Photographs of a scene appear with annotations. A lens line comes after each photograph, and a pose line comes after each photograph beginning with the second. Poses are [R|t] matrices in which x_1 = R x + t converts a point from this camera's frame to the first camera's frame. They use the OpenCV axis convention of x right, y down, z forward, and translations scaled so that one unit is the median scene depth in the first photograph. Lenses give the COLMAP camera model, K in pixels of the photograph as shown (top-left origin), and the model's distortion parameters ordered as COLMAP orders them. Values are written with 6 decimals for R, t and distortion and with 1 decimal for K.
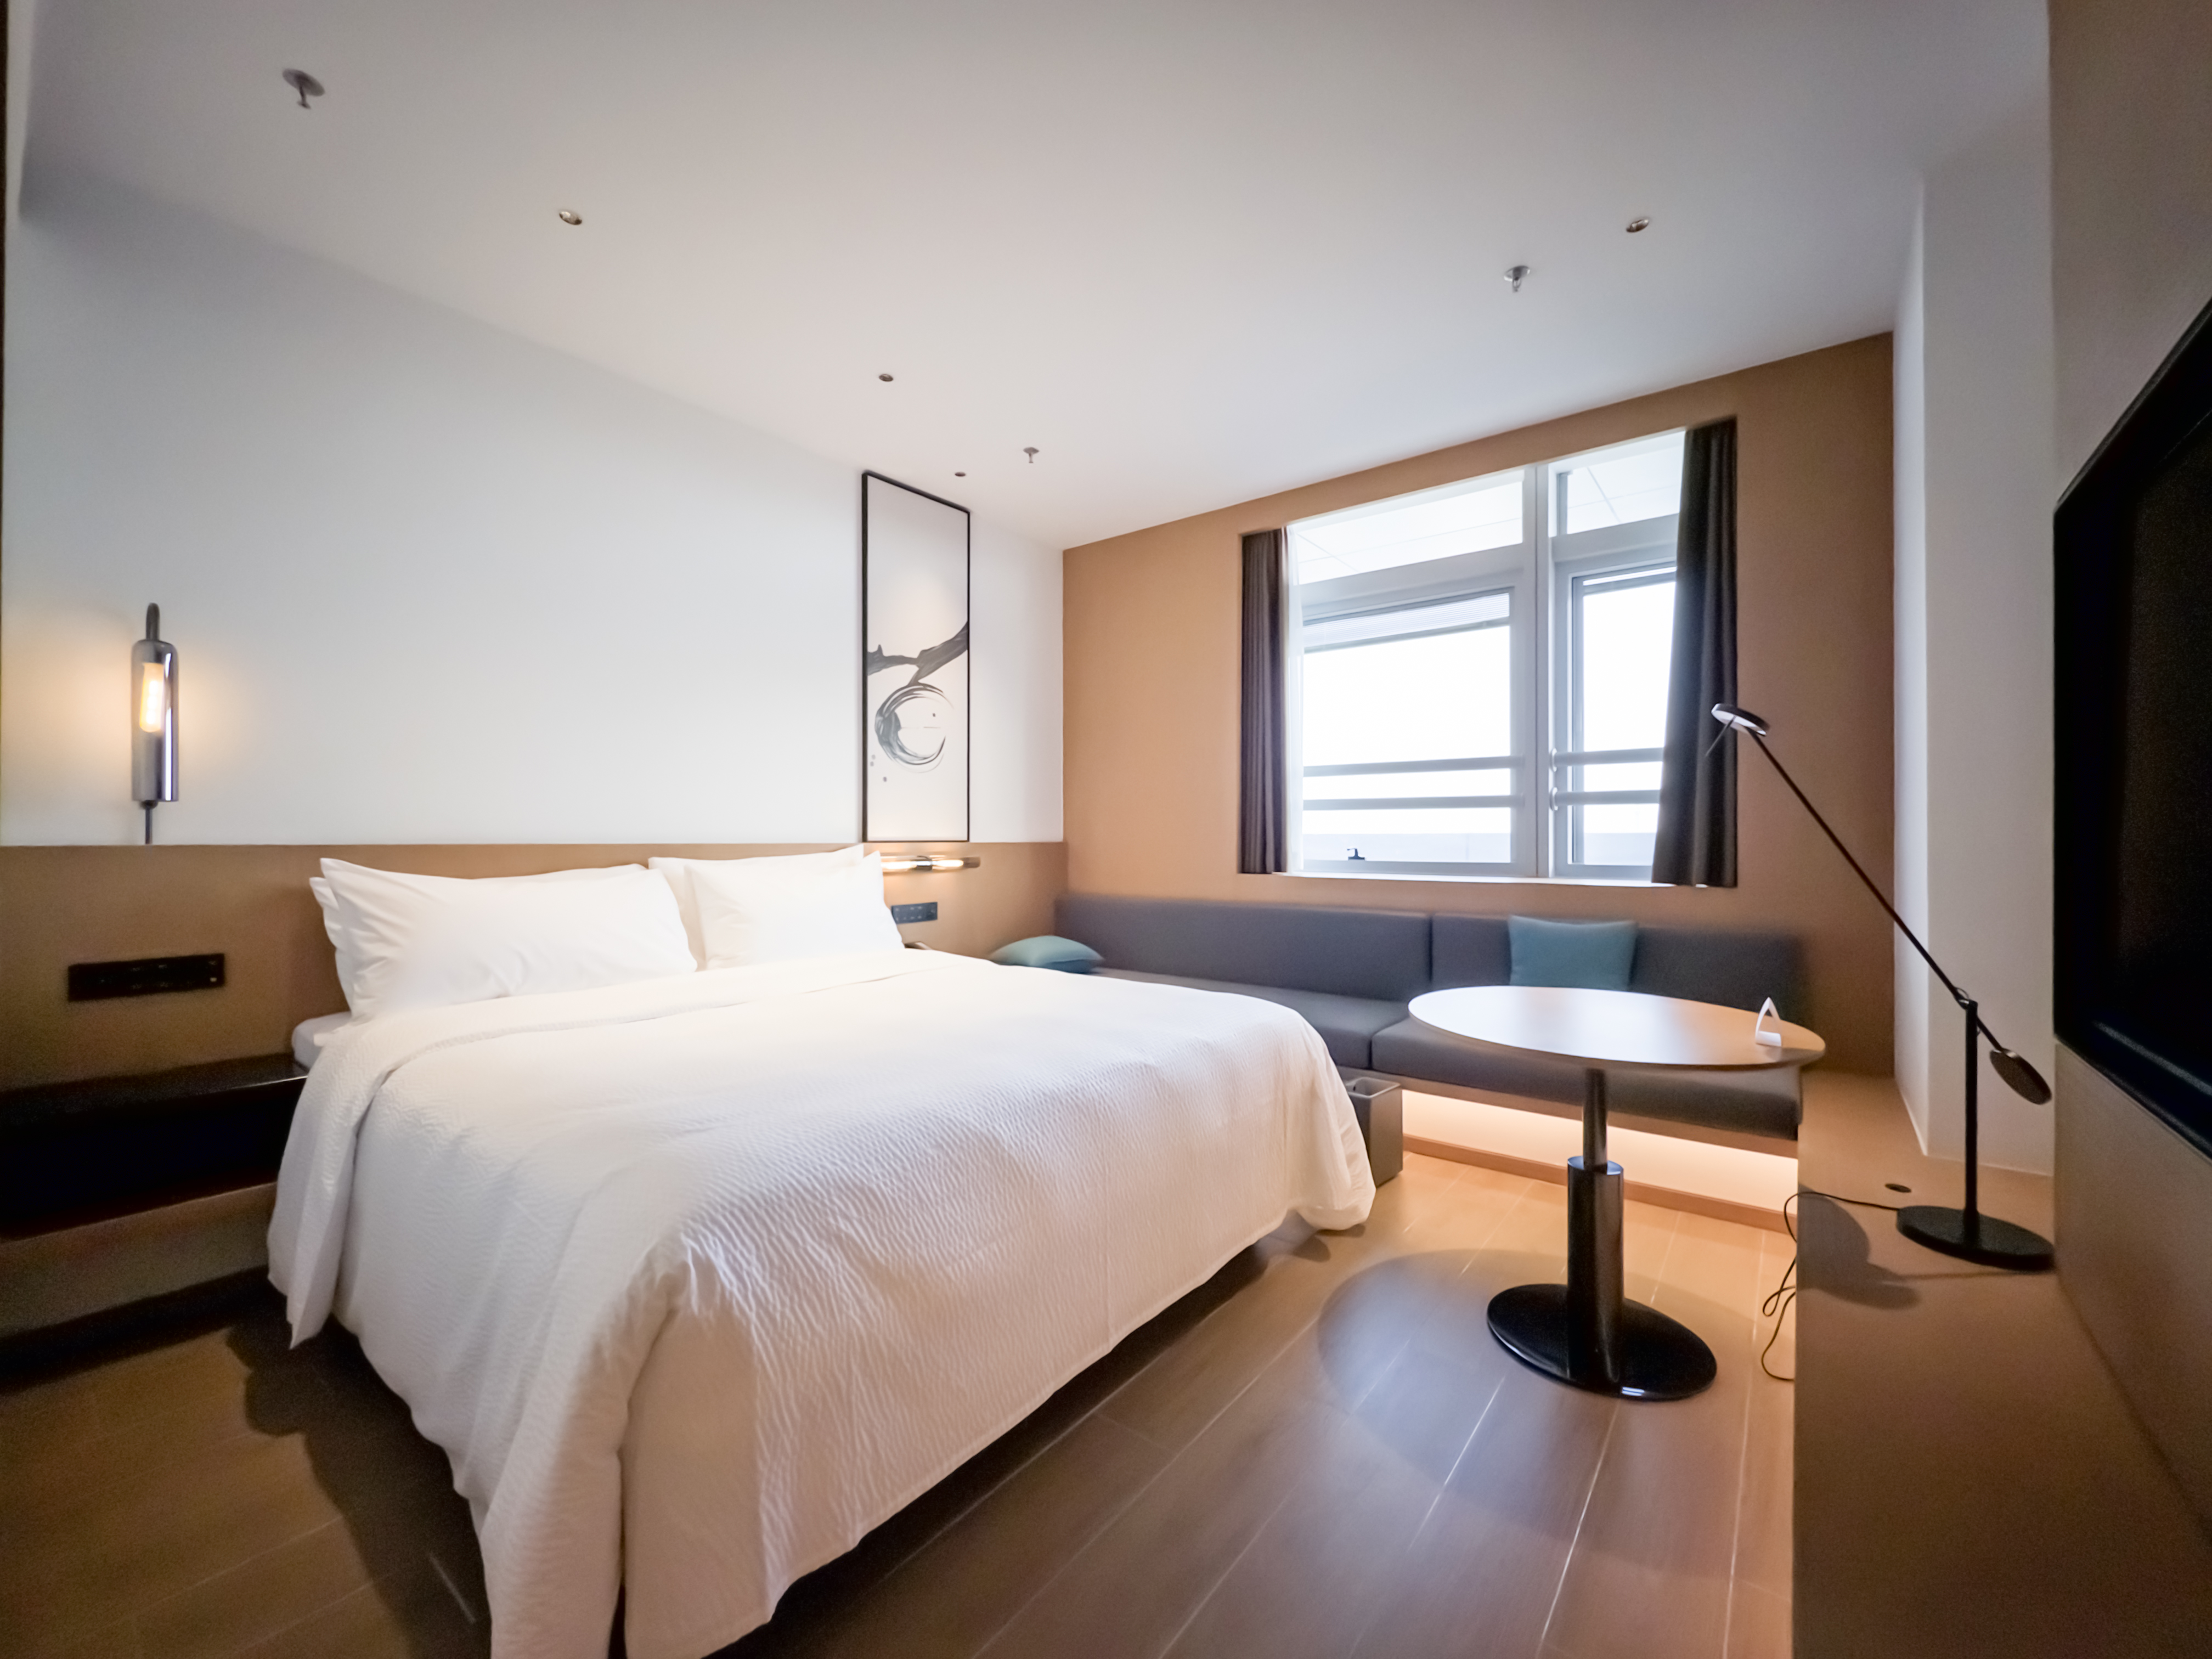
lens RADIAL K [[894.6, 0, 1106.0], [0, 894.6, 829.5], [0, 0, 1]] dist [-0.000453, -0.000055]
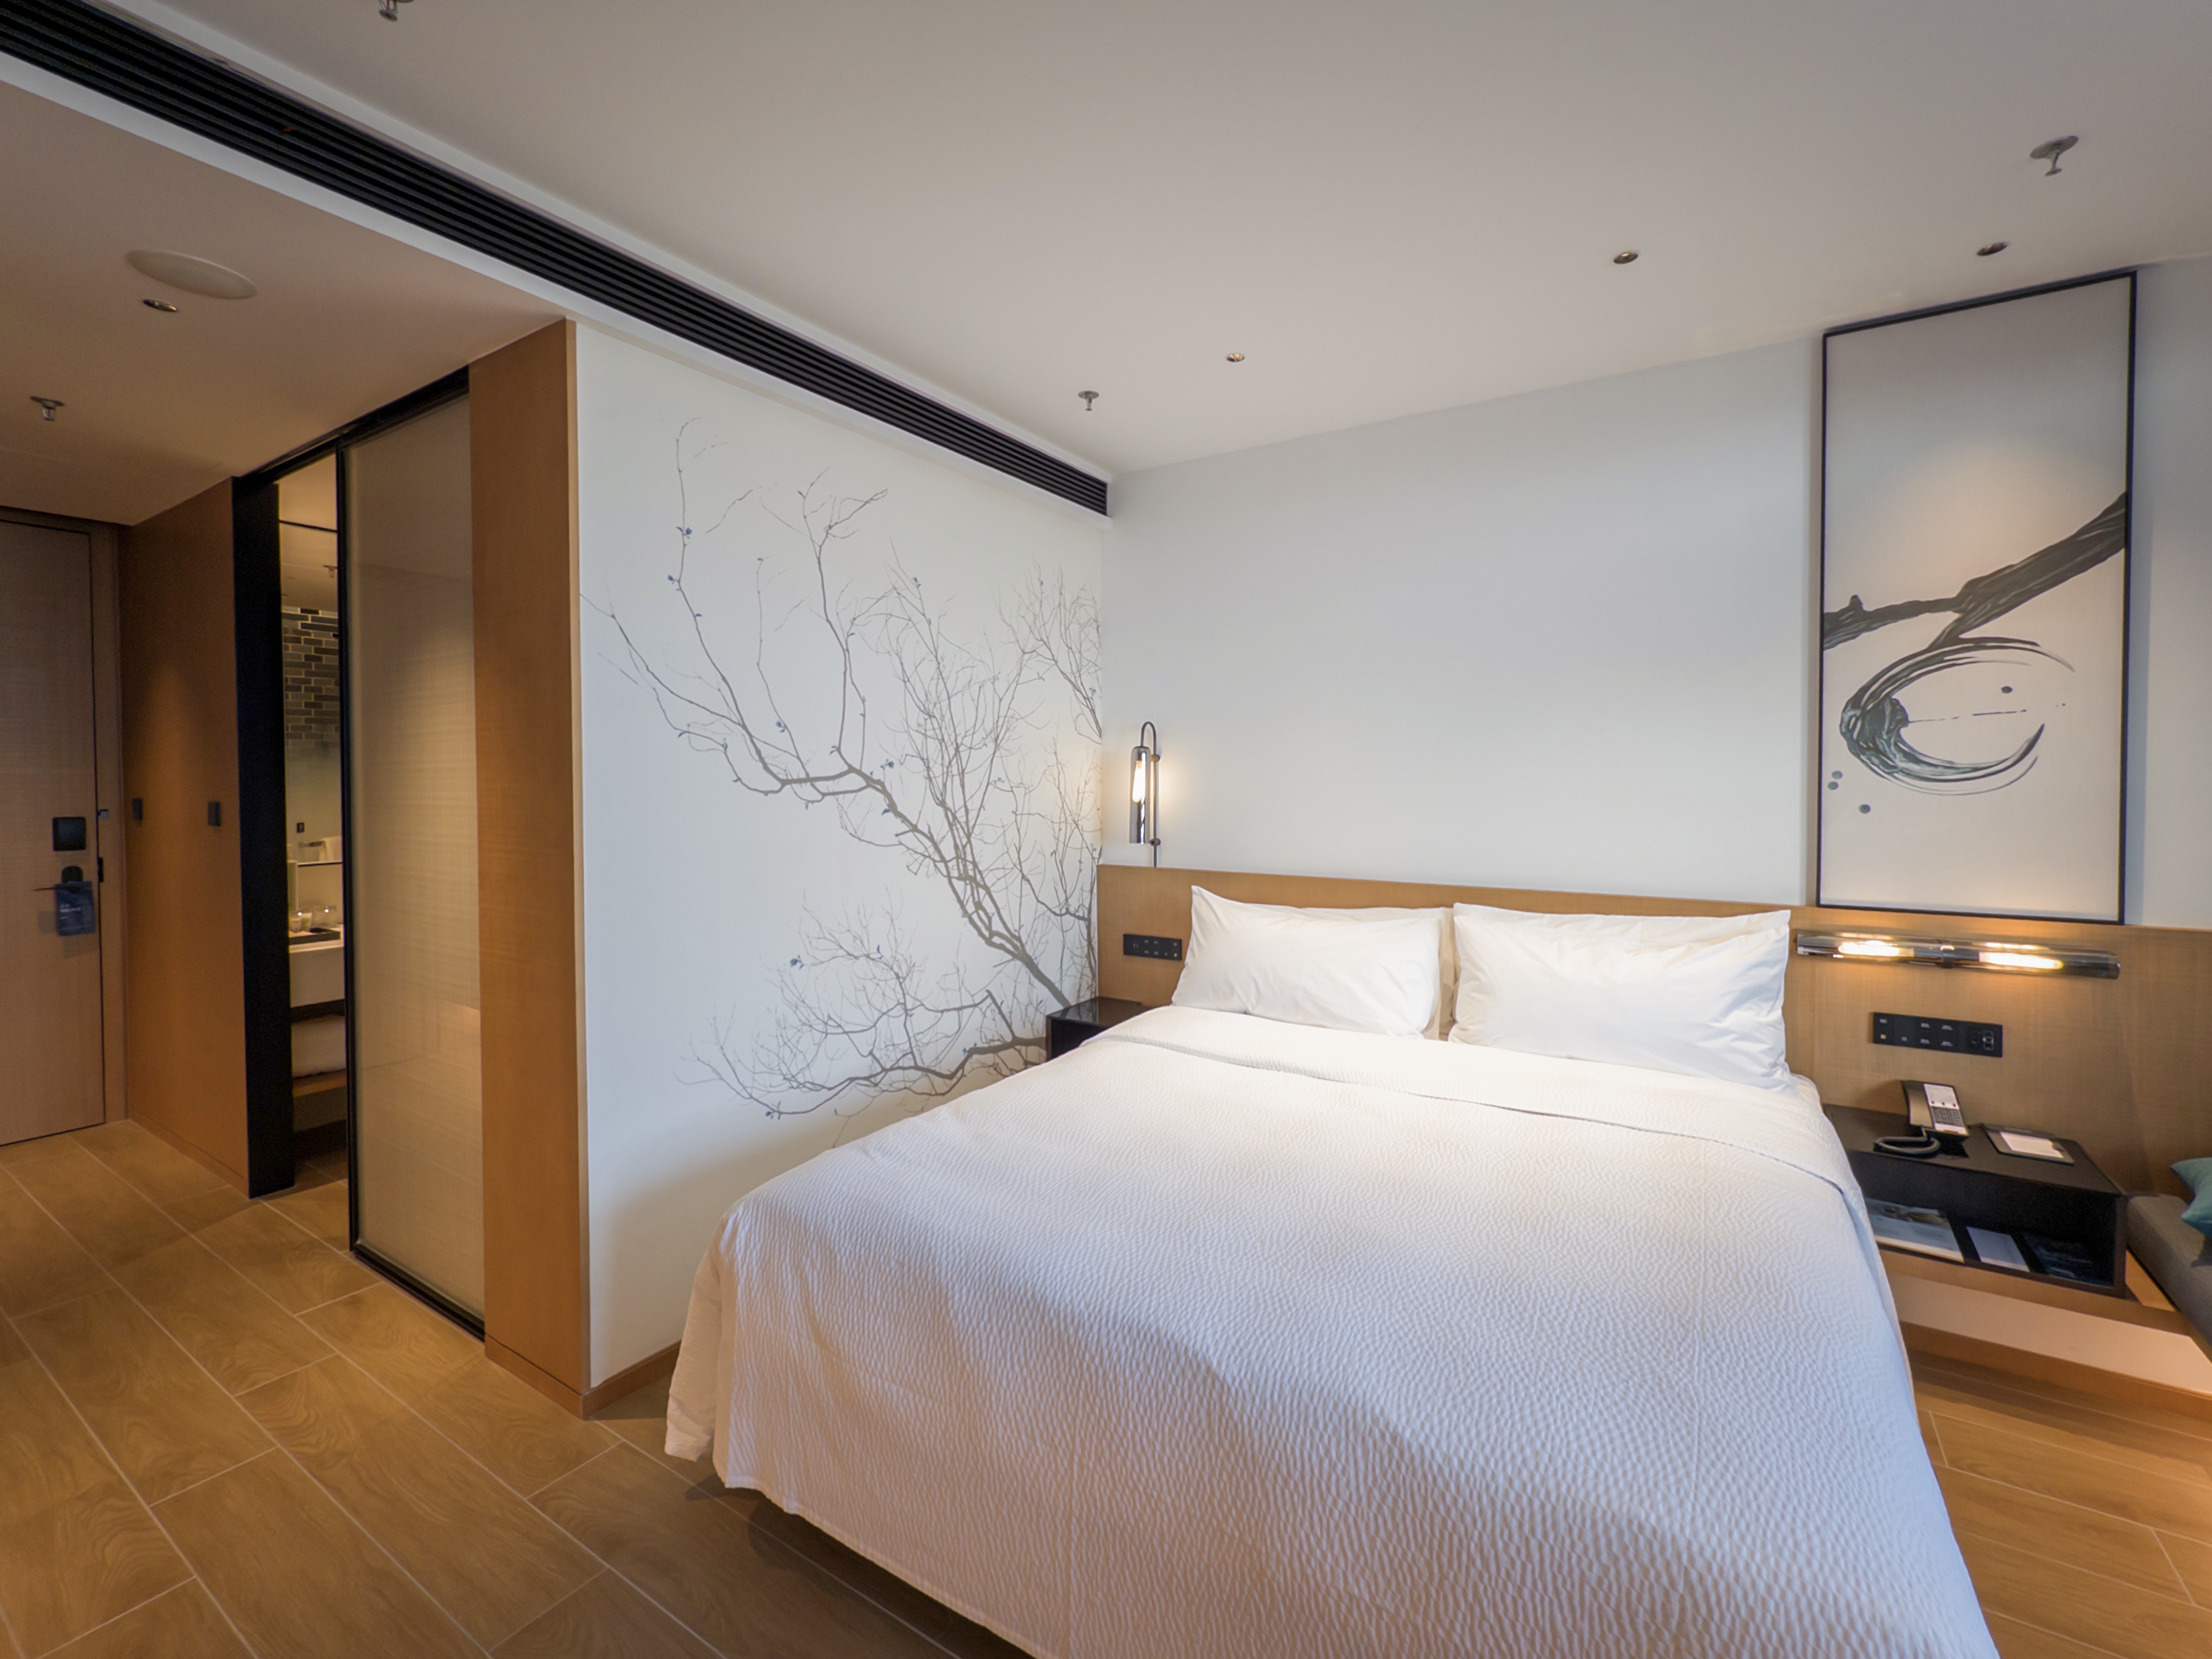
lens RADIAL K [[915.3, 0, 1103.1], [0, 915.3, 803.4], [0, 0, 1]] dist [0.001301, 0.000111]
pose [[0.123625, 0.019561, -0.992136, 0.319328], [0.004025, 0.999788, 0.020213, -0.074192], [0.992321, -0.006492, 0.123520, 0.387575]]
